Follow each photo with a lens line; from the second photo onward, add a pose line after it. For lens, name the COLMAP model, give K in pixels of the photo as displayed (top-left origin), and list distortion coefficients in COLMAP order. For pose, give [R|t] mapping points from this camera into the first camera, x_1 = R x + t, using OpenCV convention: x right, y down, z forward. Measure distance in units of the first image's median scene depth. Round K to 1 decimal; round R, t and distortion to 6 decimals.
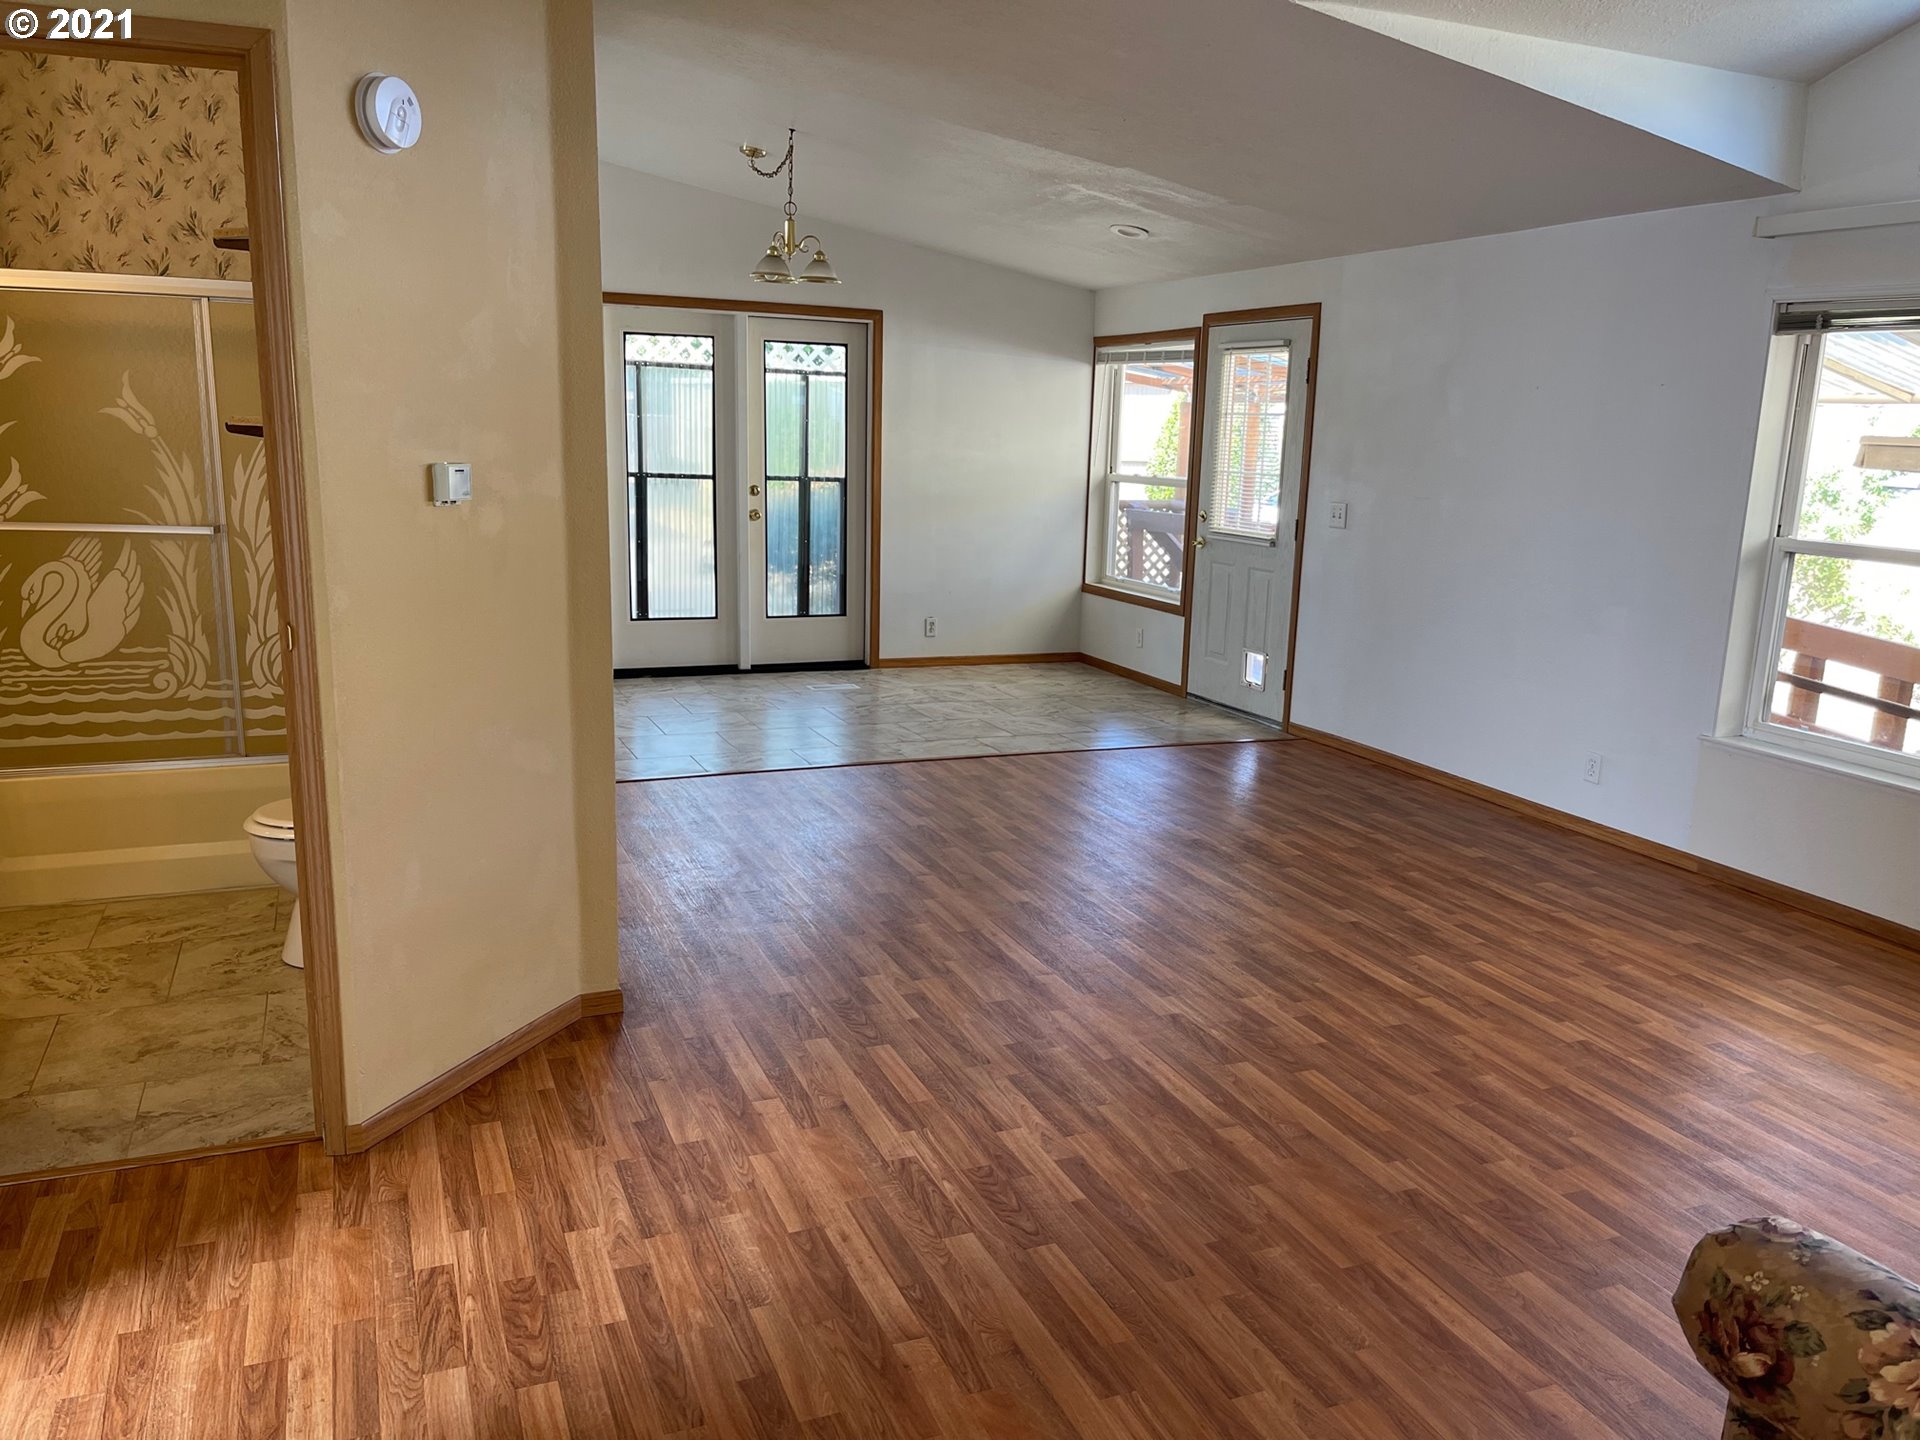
lens RADIAL K [[1449.1, 0, 960.0], [0, 1449.1, 720.0], [0, 0, 1]] dist [0.069577, -0.085975]
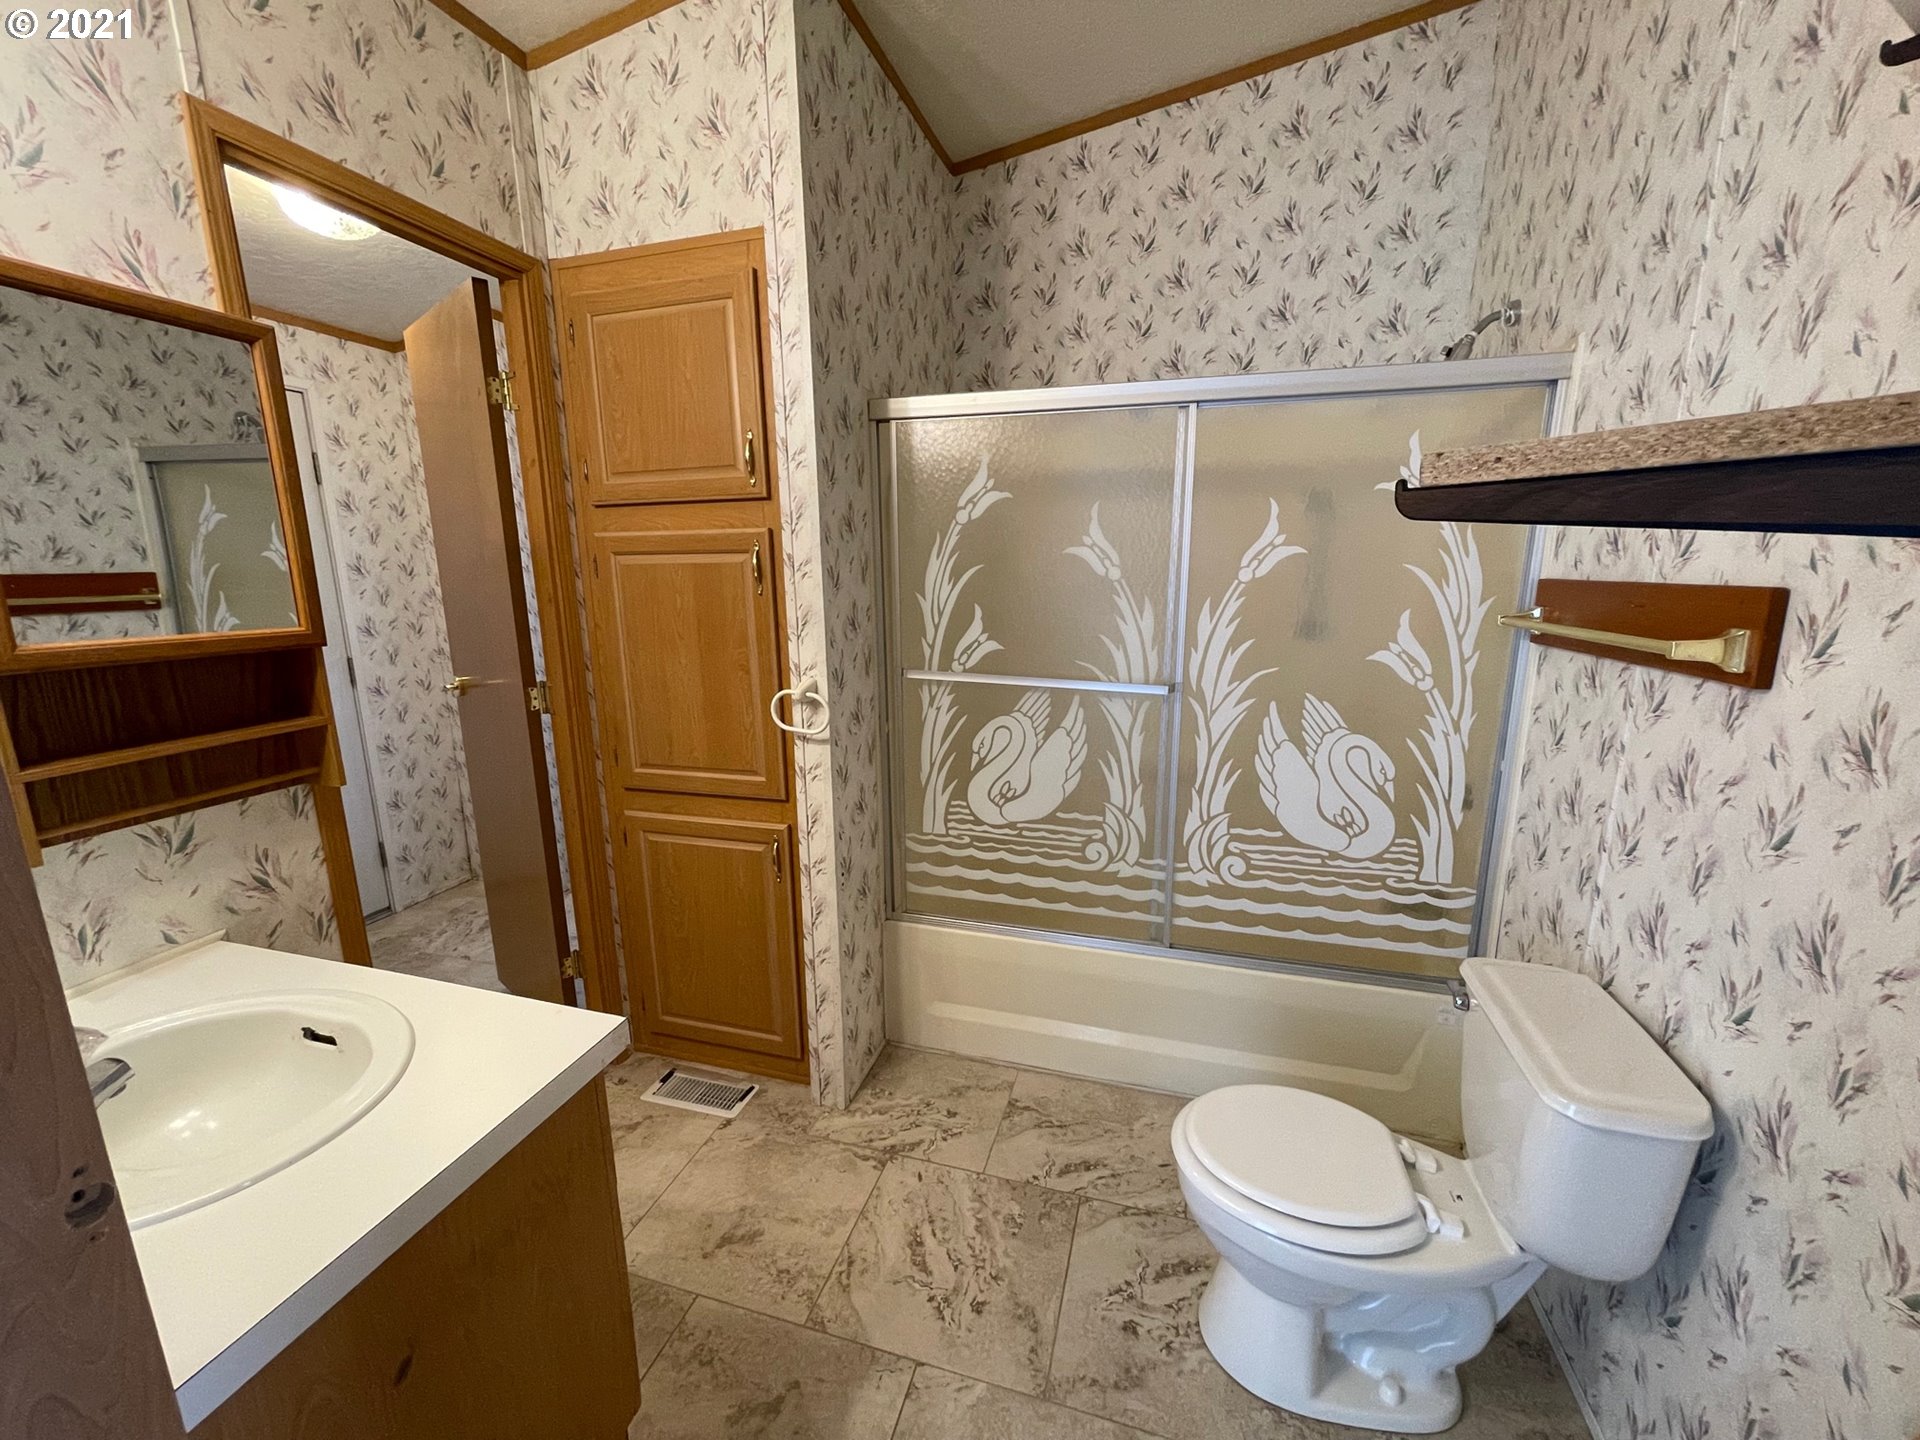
lens RADIAL K [[771.7, 0, 953.4], [0, 771.7, 725.5], [0, 0, 1]] dist [0.003154, -0.004097]
pose [[0.768998, 0.098102, -0.631679, -0.321435], [-0.103712, 0.994209, 0.028147, -0.107941], [0.630782, 0.043867, 0.774719, 0.580938]]
